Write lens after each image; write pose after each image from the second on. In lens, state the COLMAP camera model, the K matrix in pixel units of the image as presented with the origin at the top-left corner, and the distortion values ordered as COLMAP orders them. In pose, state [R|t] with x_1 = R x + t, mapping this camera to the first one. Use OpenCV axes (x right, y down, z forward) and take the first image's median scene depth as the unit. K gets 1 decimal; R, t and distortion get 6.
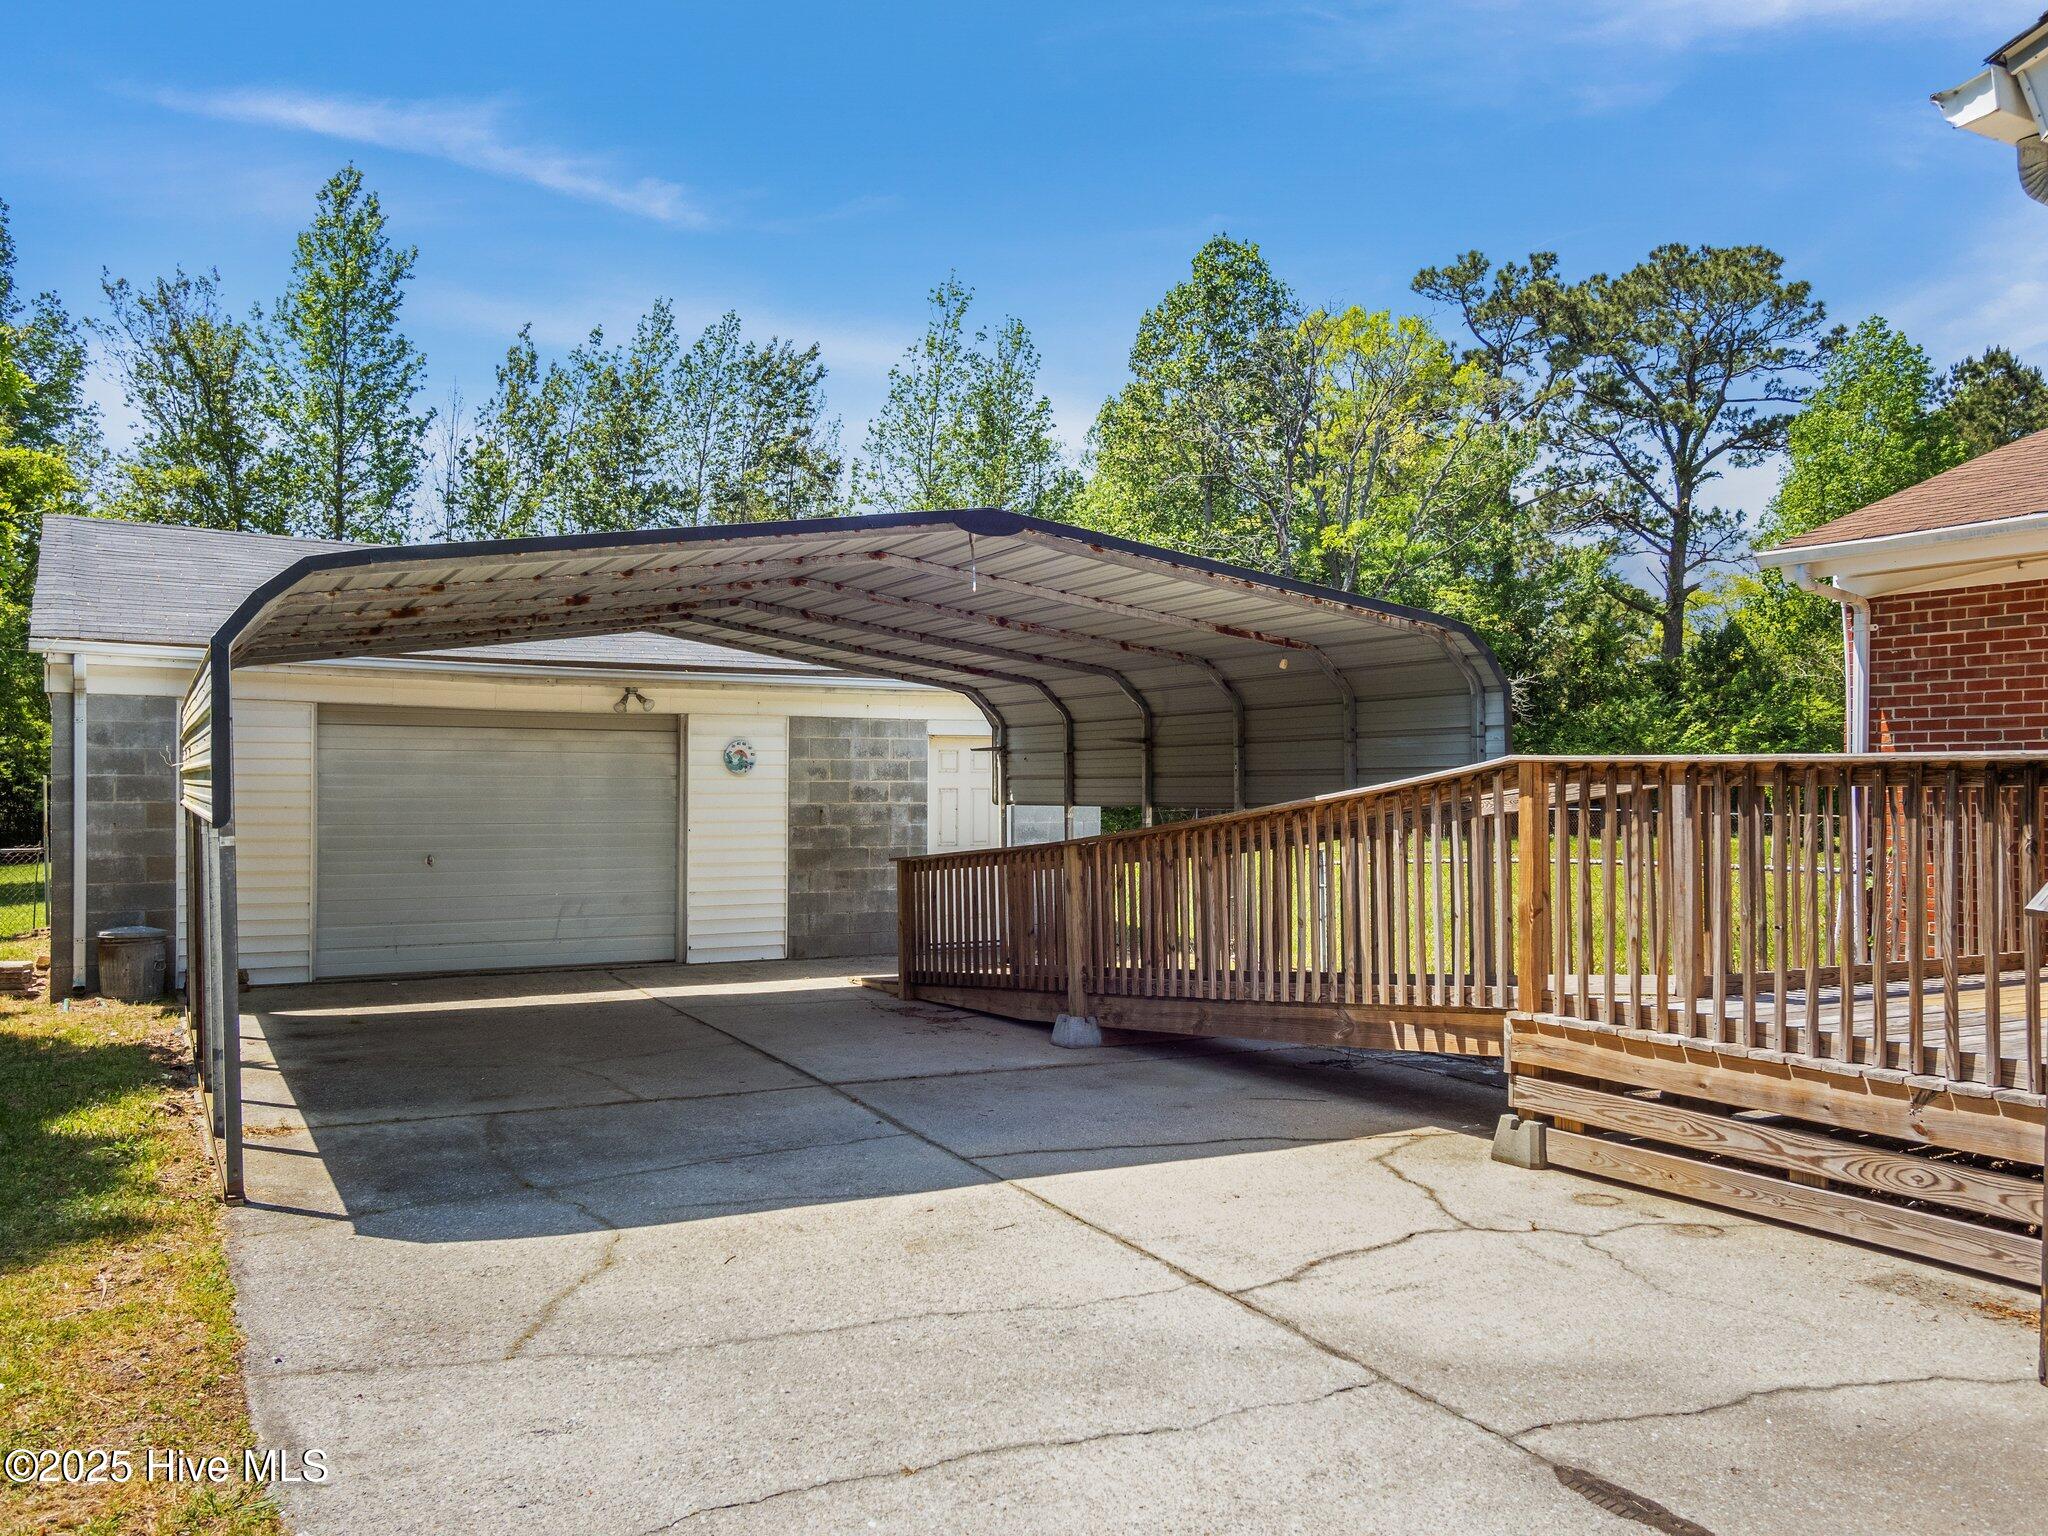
lens RADIAL K [[1629.1, 0, 1023.3], [0, 1629.1, 771.4], [0, 0, 1]] dist [0.006053, 0.005236]
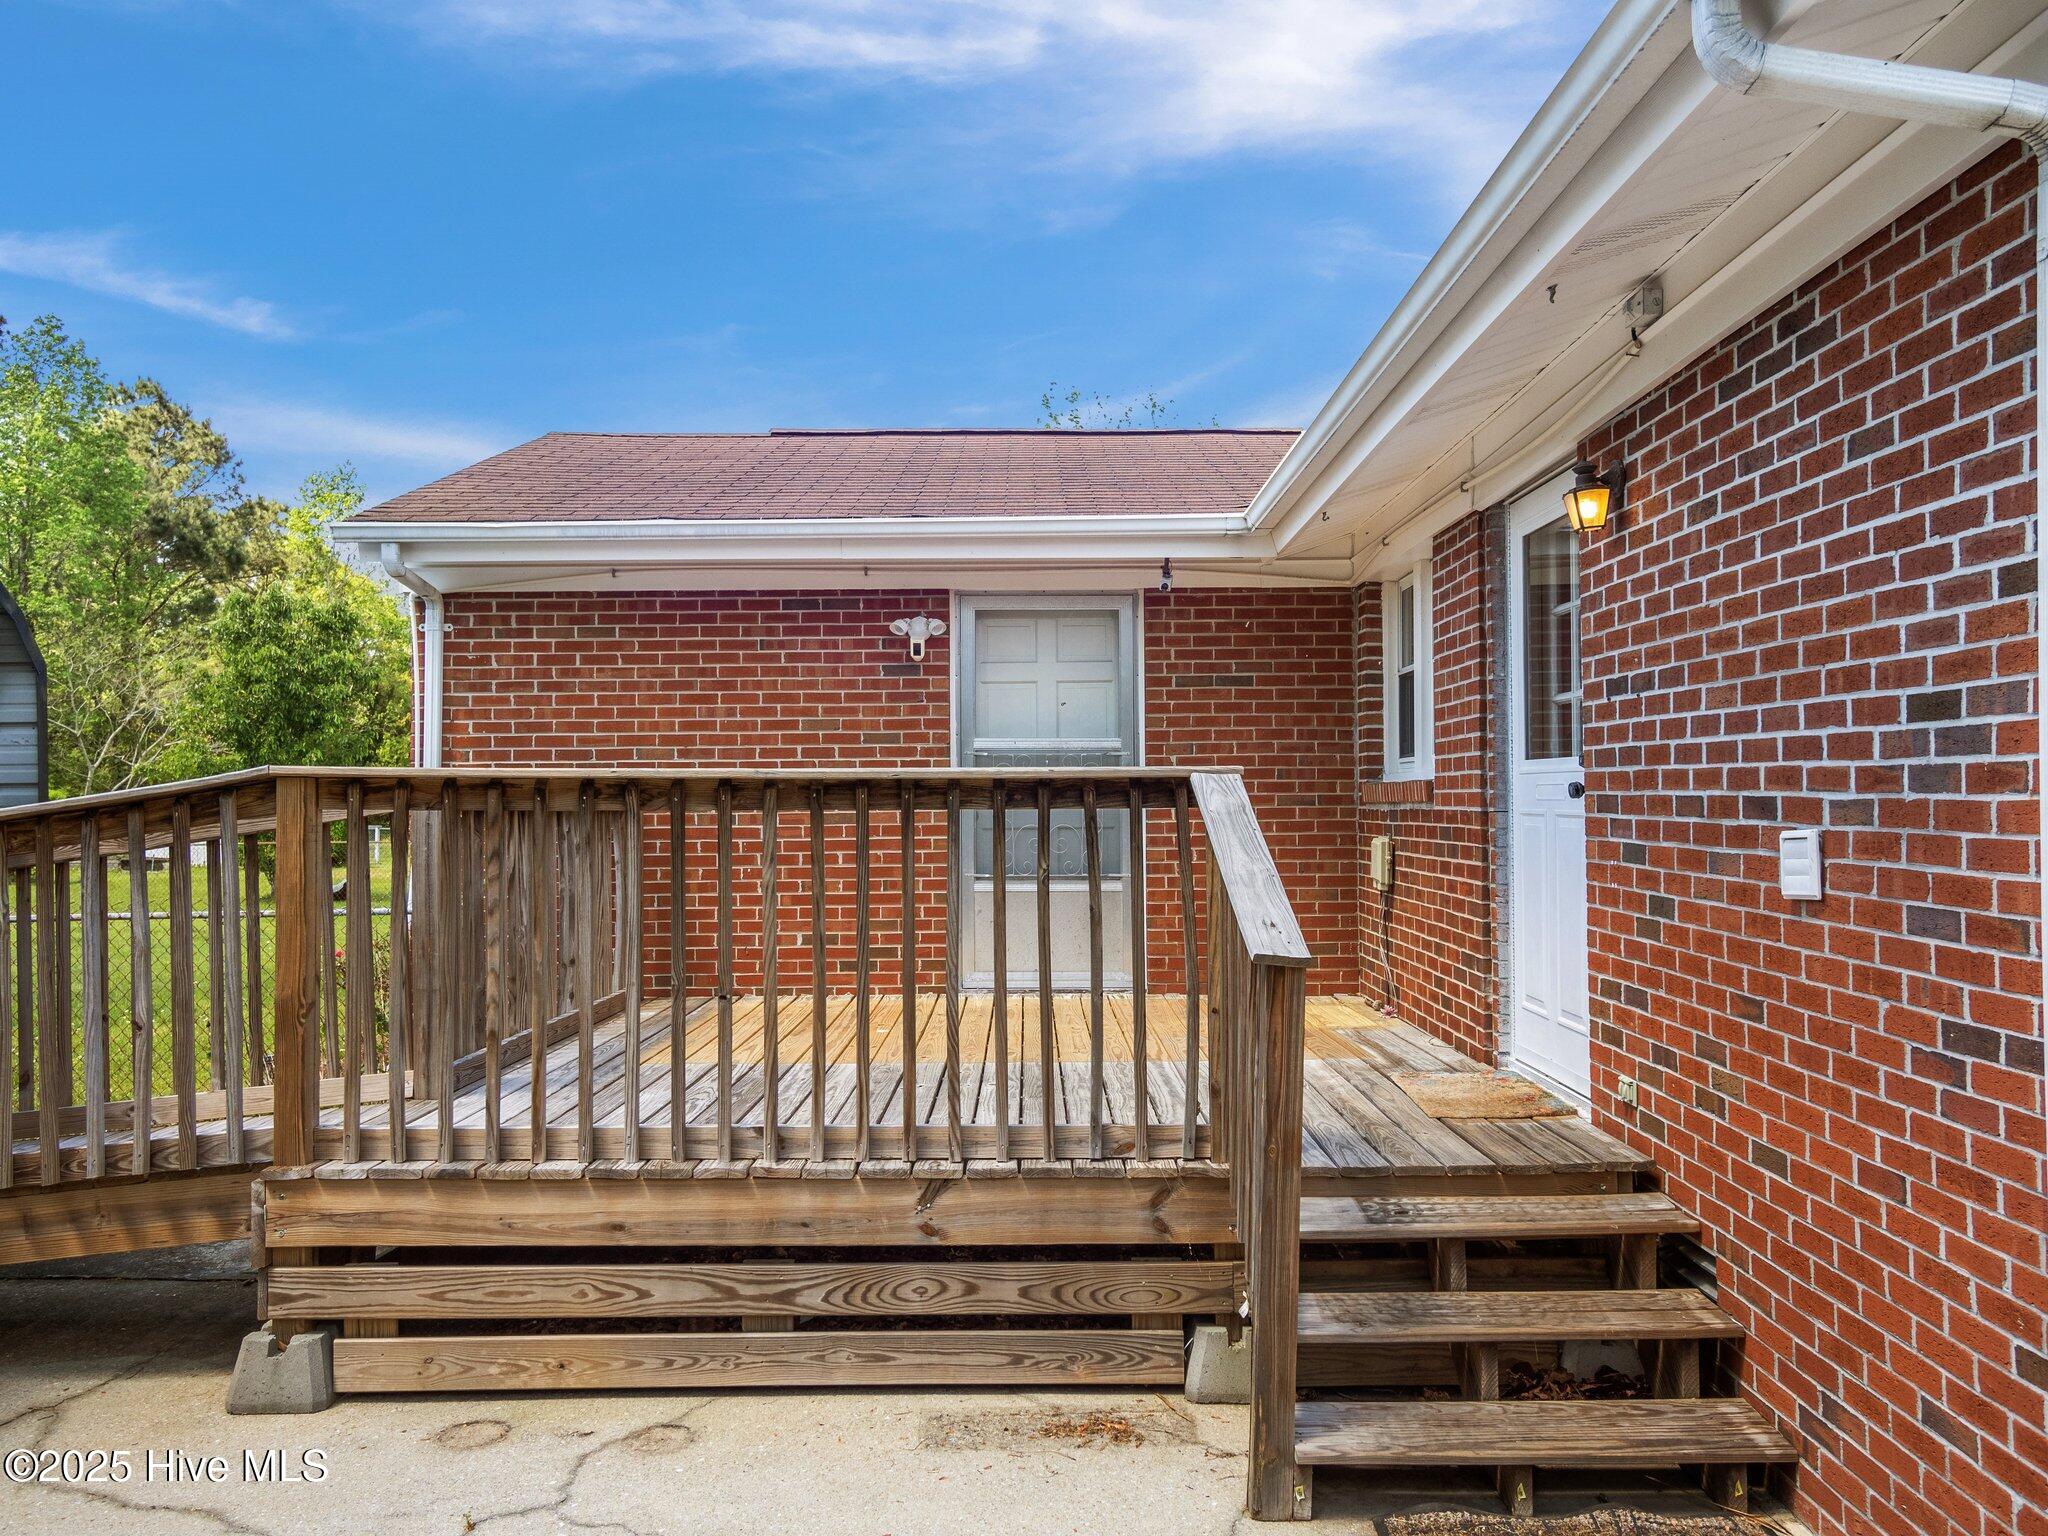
lens RADIAL K [[1629.1, 0, 1023.3], [0, 1629.1, 771.4], [0, 0, 1]] dist [0.006053, 0.005236]
pose [[0.502829, 0.014610, 0.864262, -0.101813], [-0.000721, 0.999864, -0.016483, 0.003161], [-0.864386, 0.007664, 0.502771, 0.419166]]
